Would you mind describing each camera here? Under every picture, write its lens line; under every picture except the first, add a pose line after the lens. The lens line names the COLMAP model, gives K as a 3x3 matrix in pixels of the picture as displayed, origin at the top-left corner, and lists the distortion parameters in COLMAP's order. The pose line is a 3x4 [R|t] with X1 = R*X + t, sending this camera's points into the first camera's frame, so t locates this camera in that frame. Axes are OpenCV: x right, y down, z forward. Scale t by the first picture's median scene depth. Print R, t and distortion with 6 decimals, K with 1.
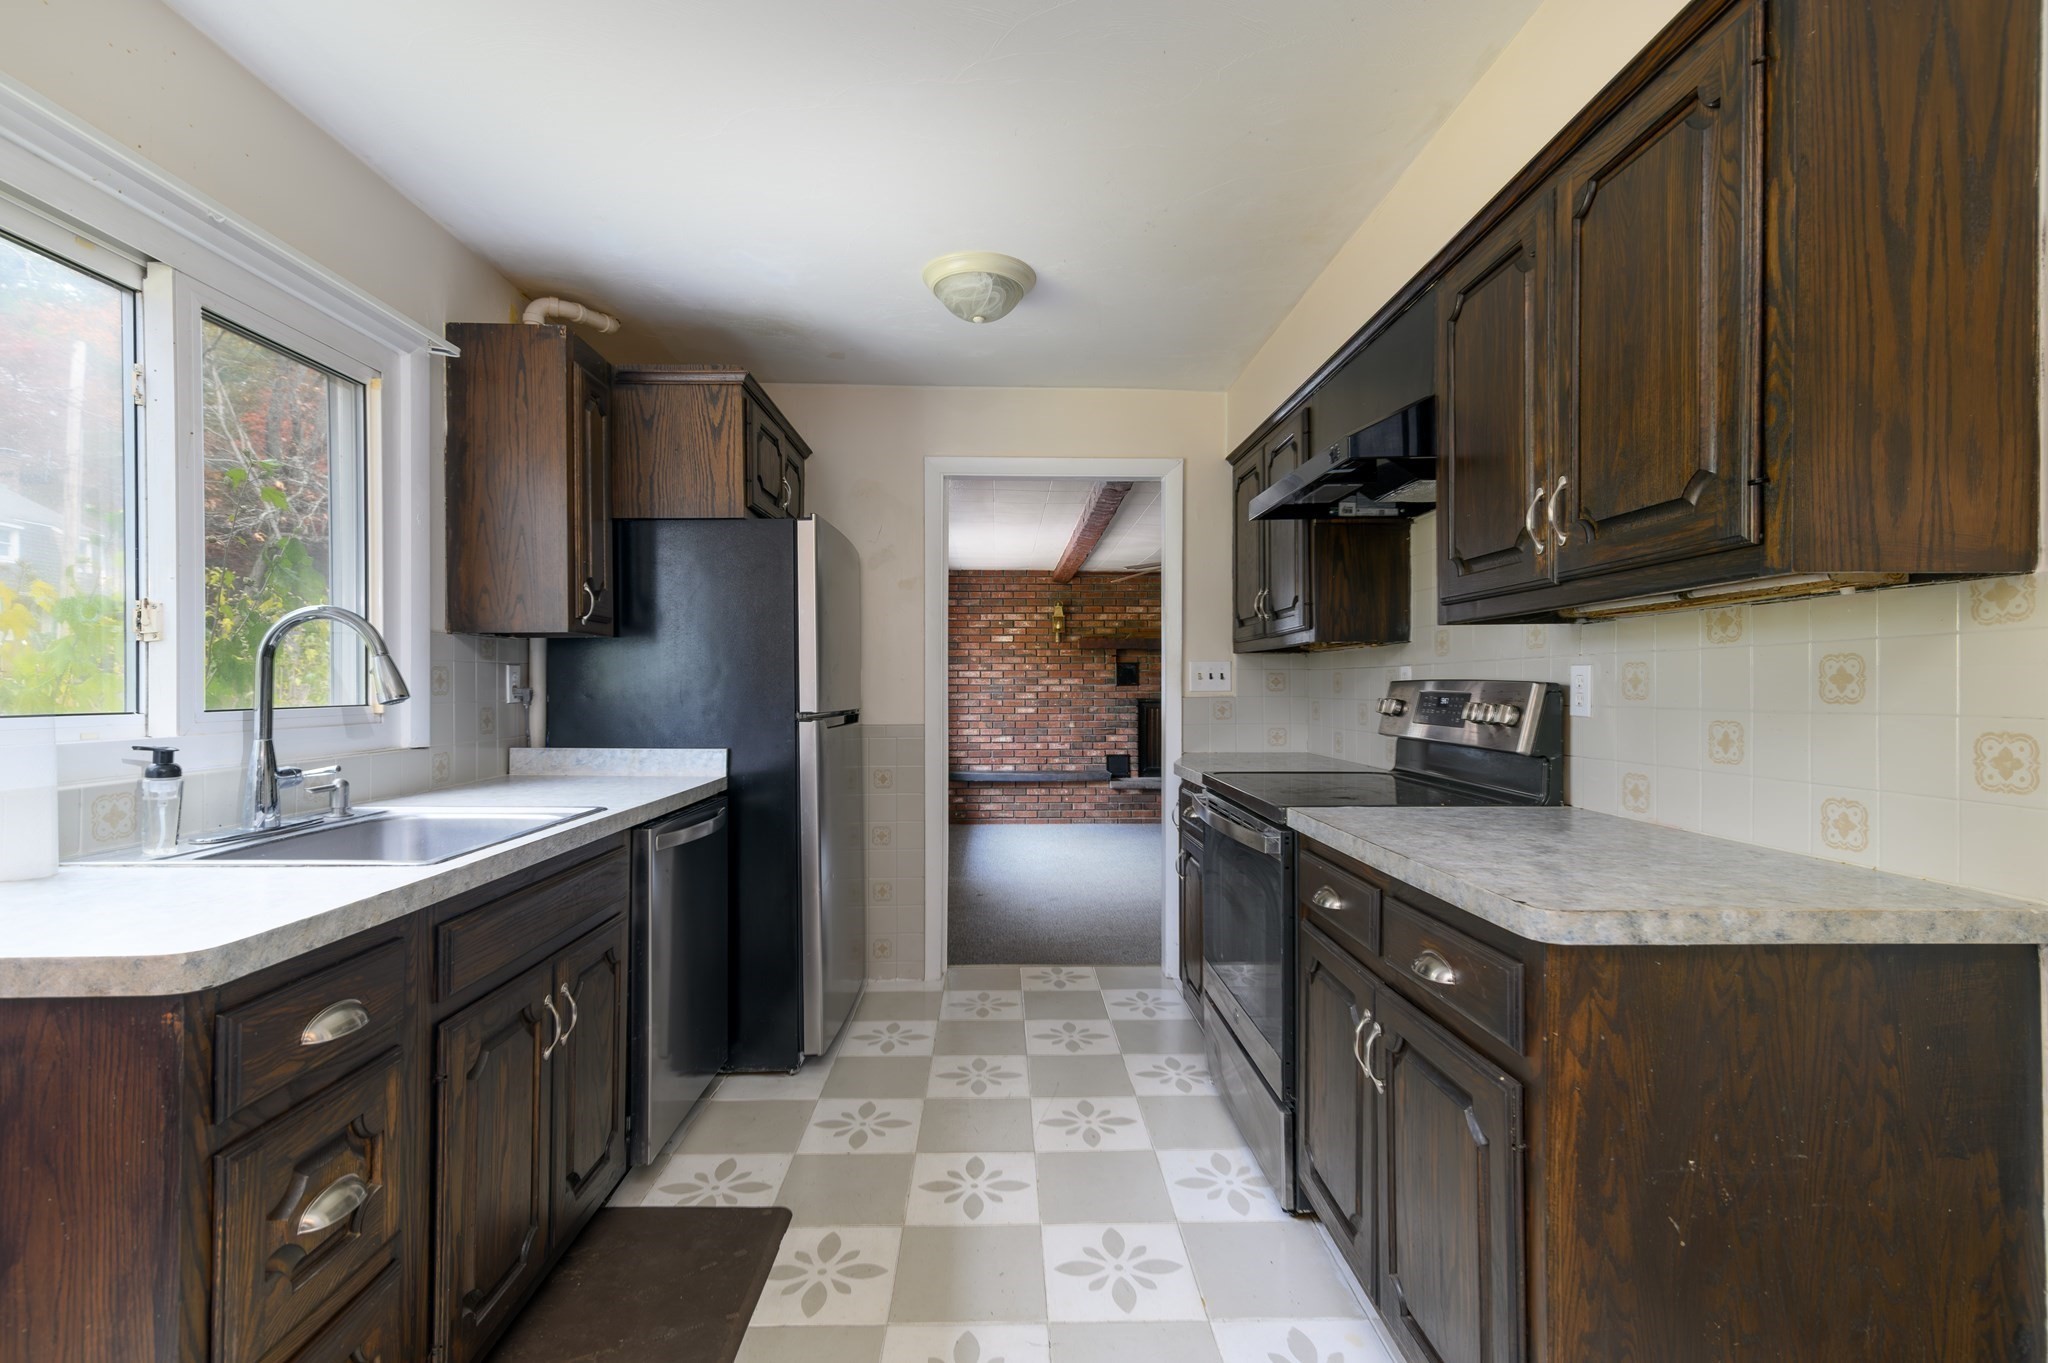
lens RADIAL K [[921.9, 0, 1023.2], [0, 921.9, 686.3], [0, 0, 1]] dist [0.014278, -0.001431]
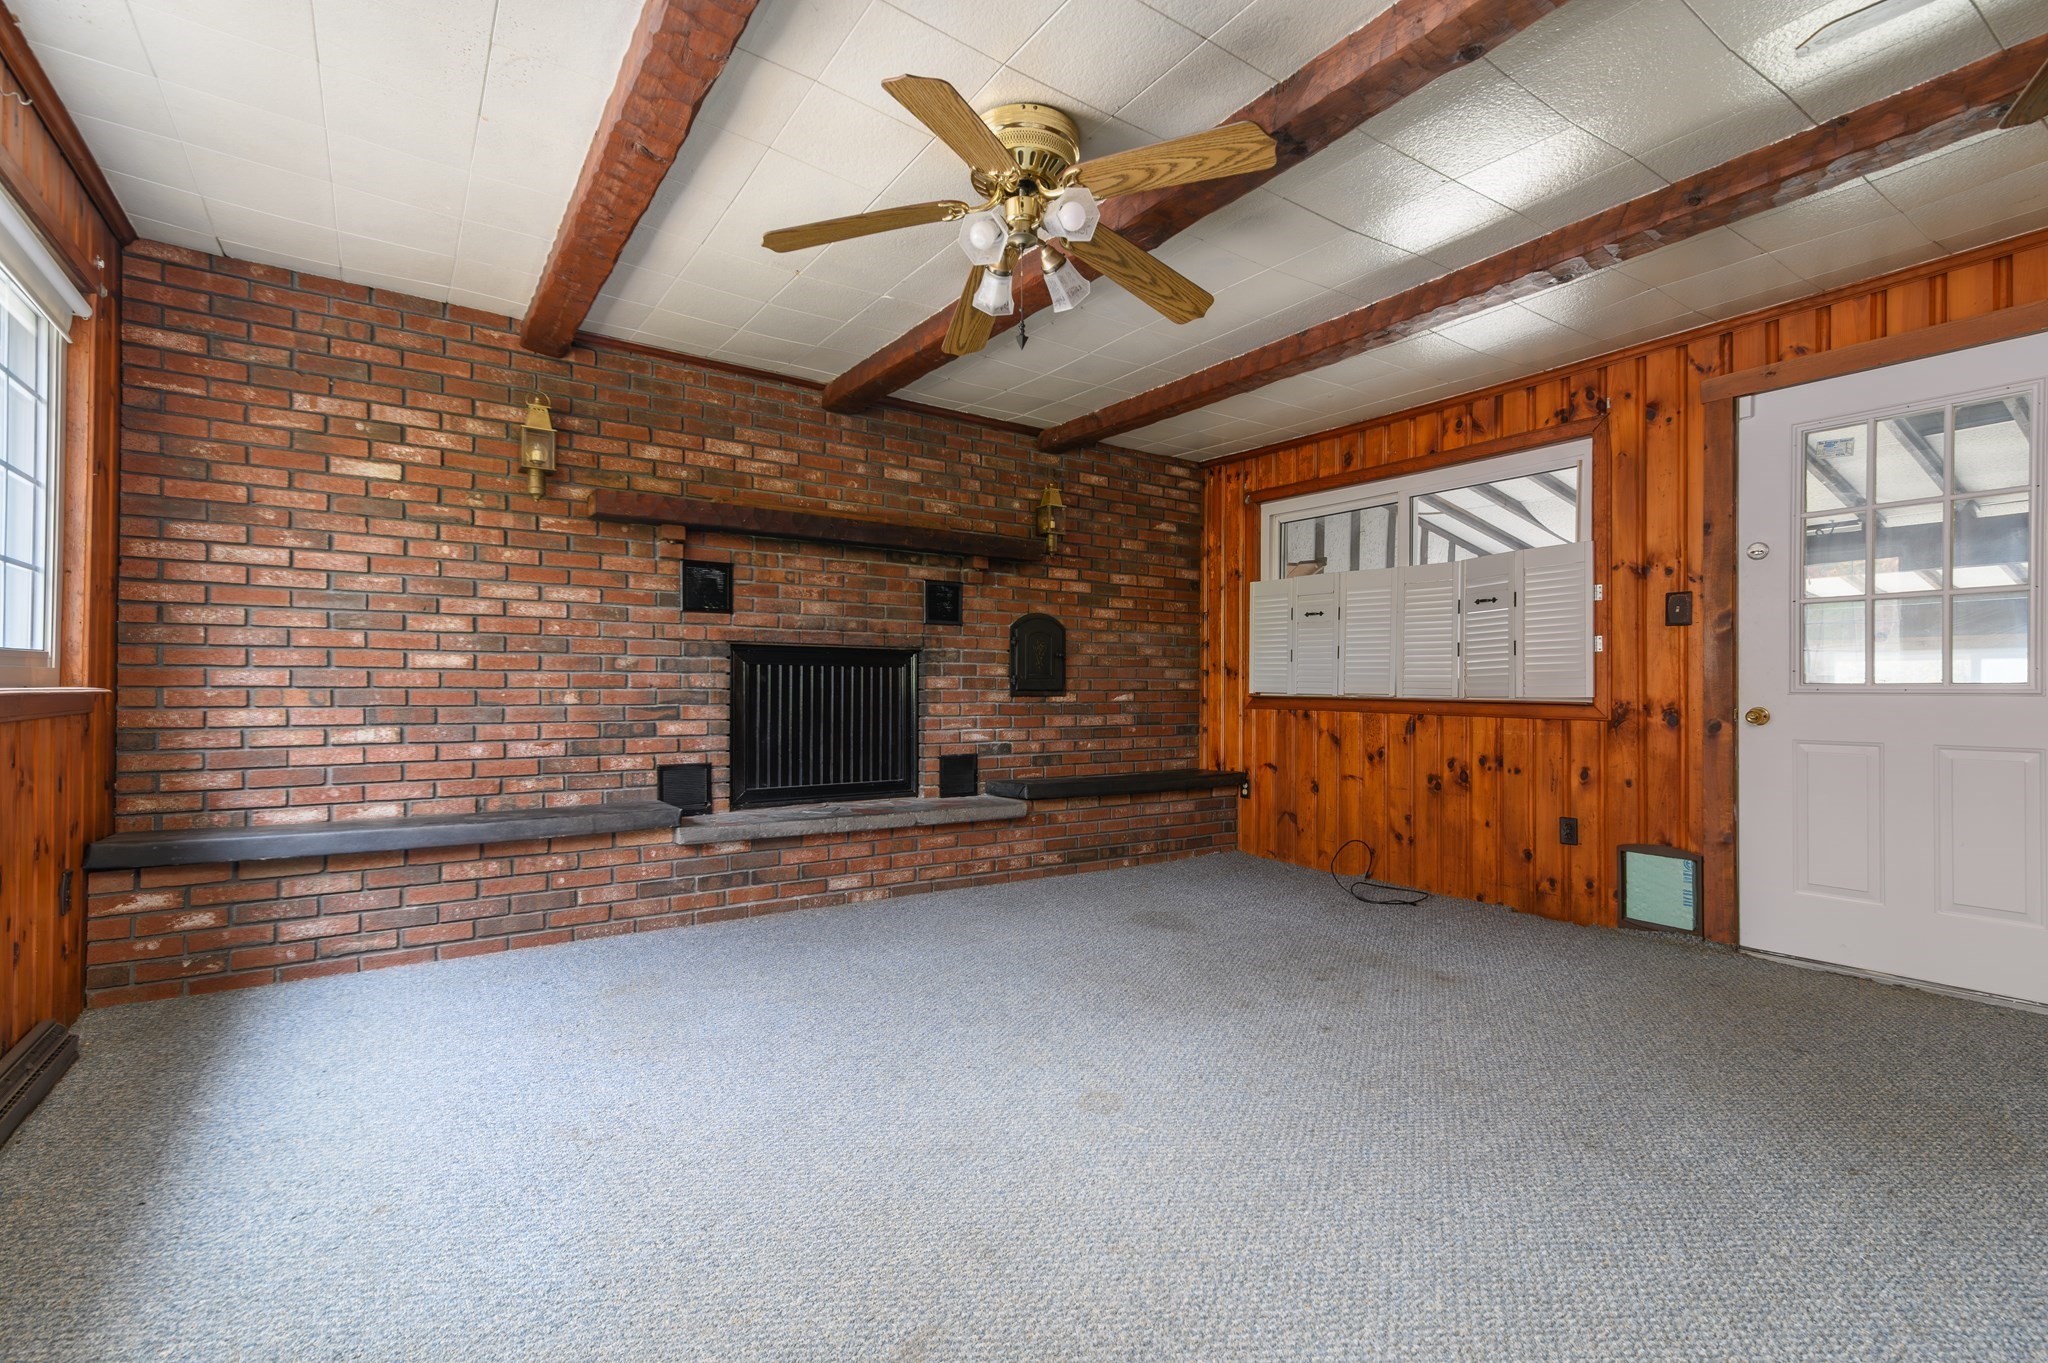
lens RADIAL K [[921.9, 0, 1029.4], [0, 921.9, 686.4], [0, 0, 1]] dist [0.014278, -0.001431]
pose [[0.834816, 0.007925, 0.550472, -0.004818], [-0.007589, 0.999967, -0.002888, 0.036299], [-0.550476, -0.001767, 0.834849, 0.533467]]
